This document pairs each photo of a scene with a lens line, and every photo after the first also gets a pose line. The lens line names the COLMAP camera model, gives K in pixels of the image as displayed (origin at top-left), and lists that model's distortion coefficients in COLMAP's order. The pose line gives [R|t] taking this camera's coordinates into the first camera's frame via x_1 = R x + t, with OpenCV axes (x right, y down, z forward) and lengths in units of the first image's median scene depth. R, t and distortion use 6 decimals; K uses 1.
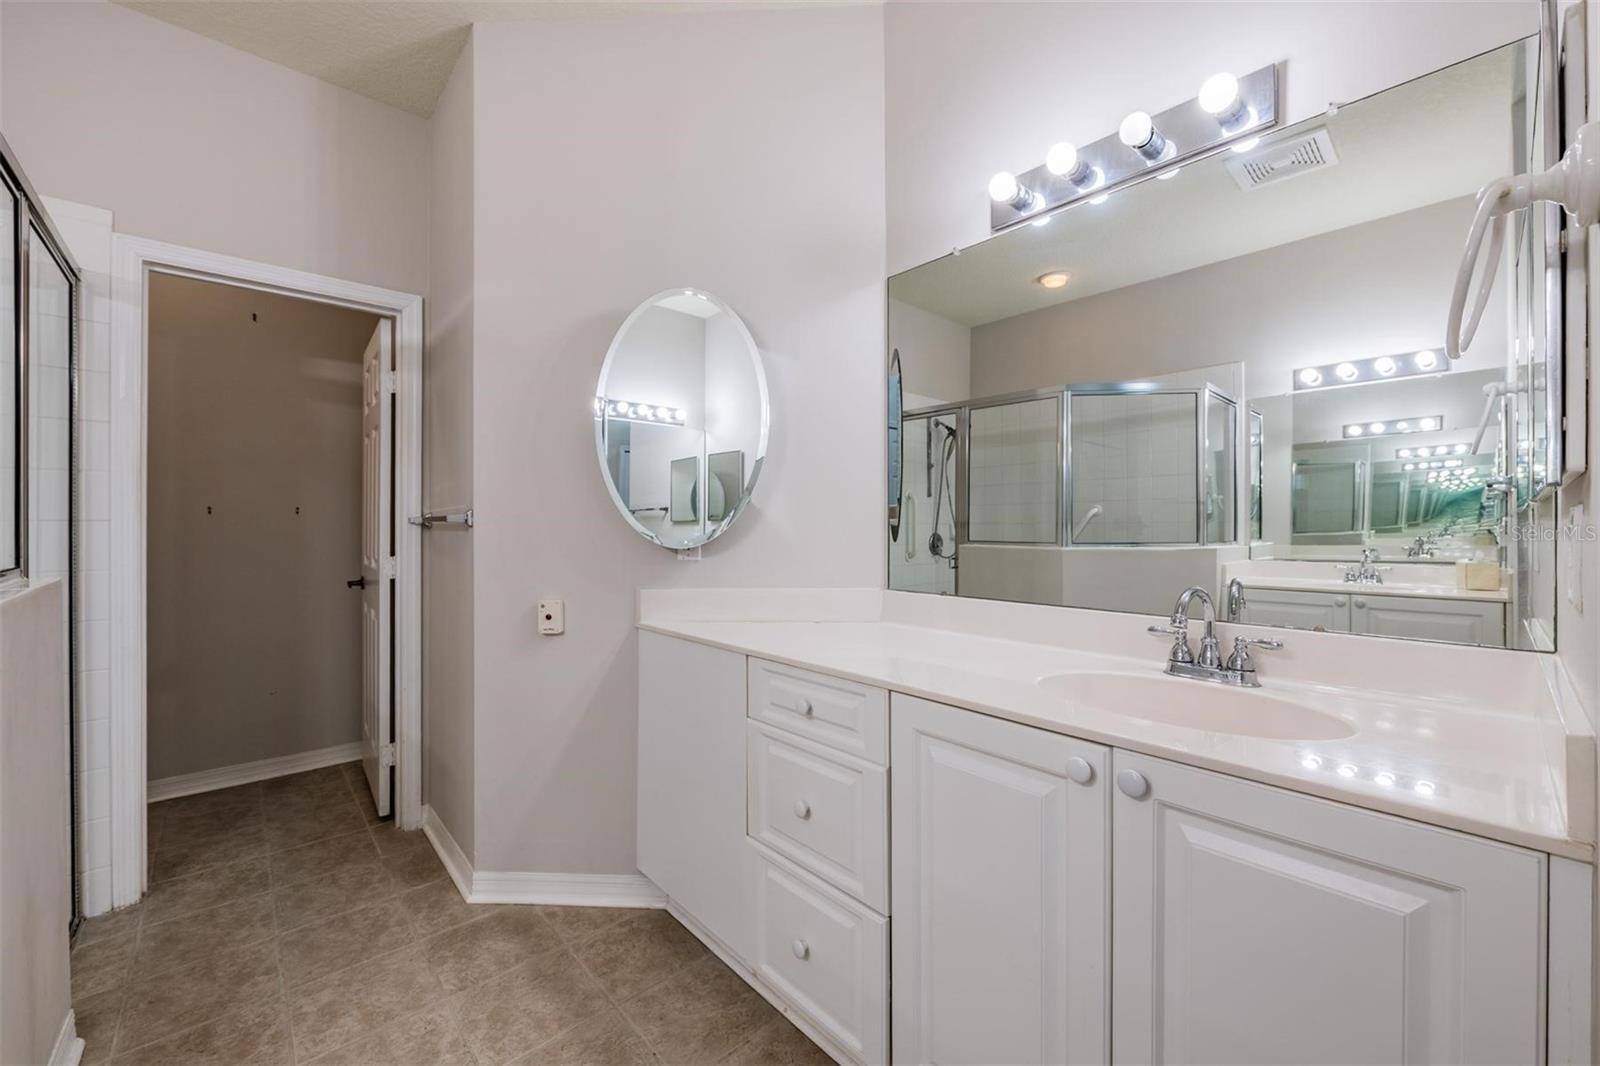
lens RADIAL K [[626.6, 0, 802.5], [0, 626.6, 528.5], [0, 0, 1]] dist [-0.000976, -0.000794]
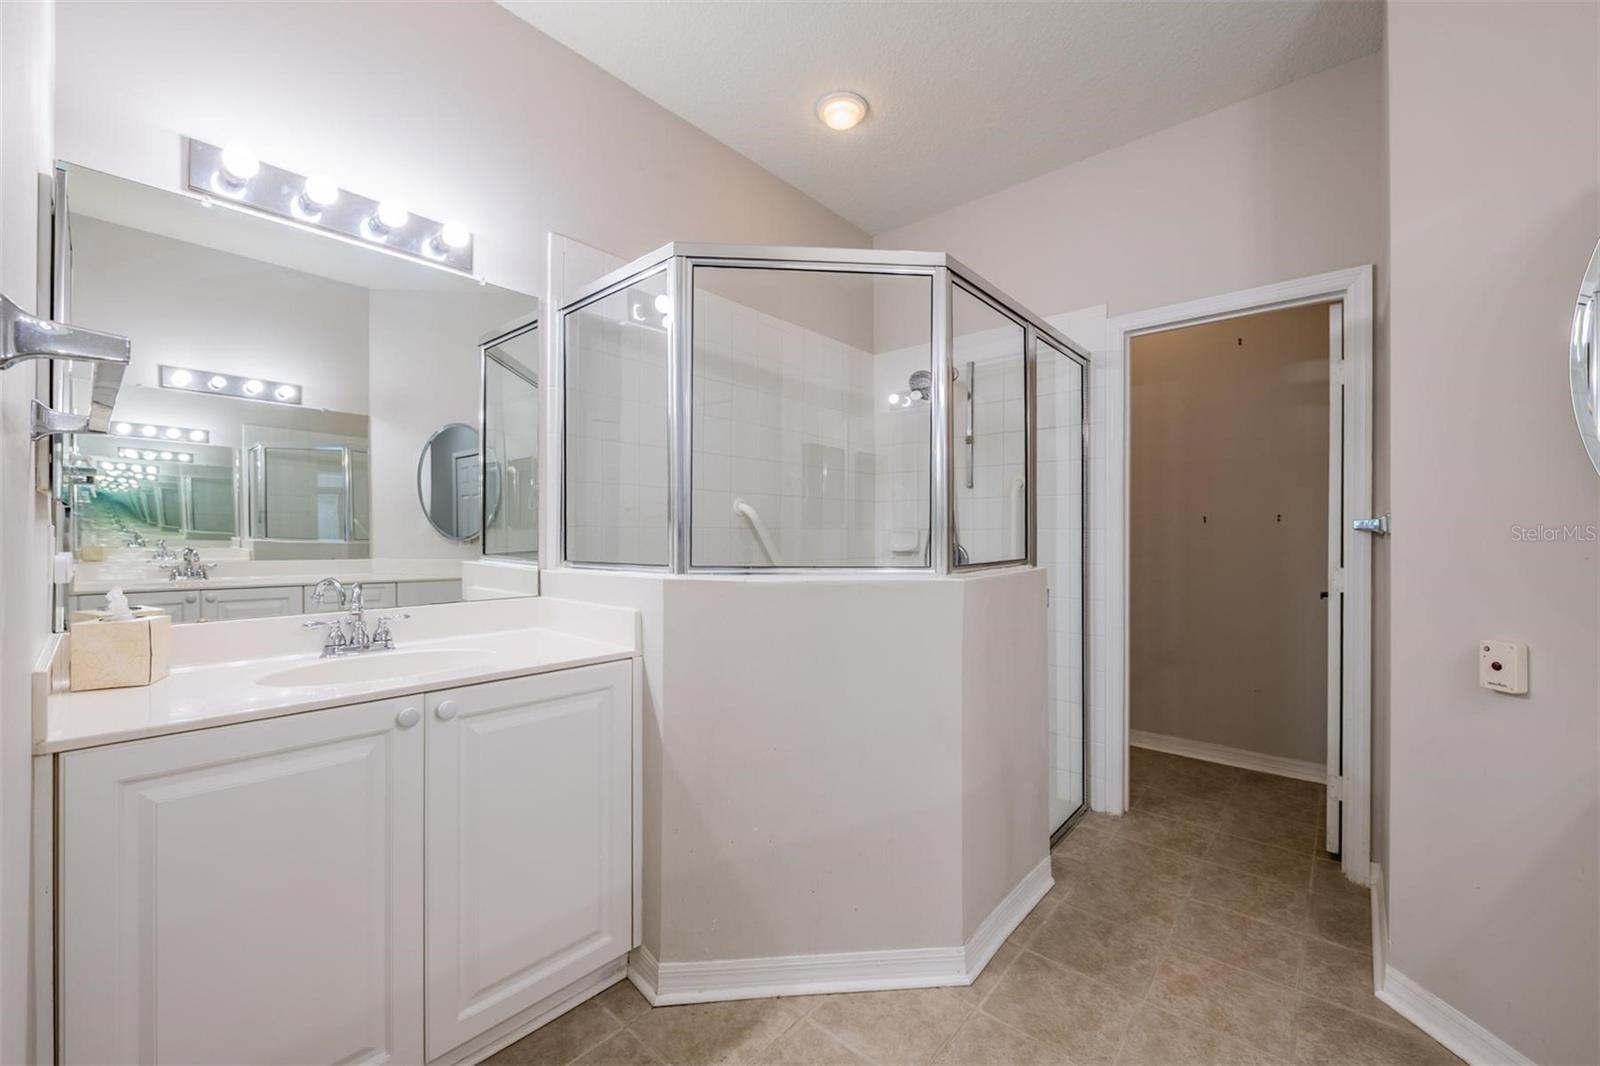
lens RADIAL K [[637.4, 0, 805.1], [0, 637.4, 537.4], [0, 0, 1]] dist [-0.002400, -0.000589]
pose [[0.126604, 0.007337, -0.991926, 0.185174], [-0.005629, 0.999962, 0.006678, -0.000110], [0.991937, 0.004738, 0.126641, 0.154931]]
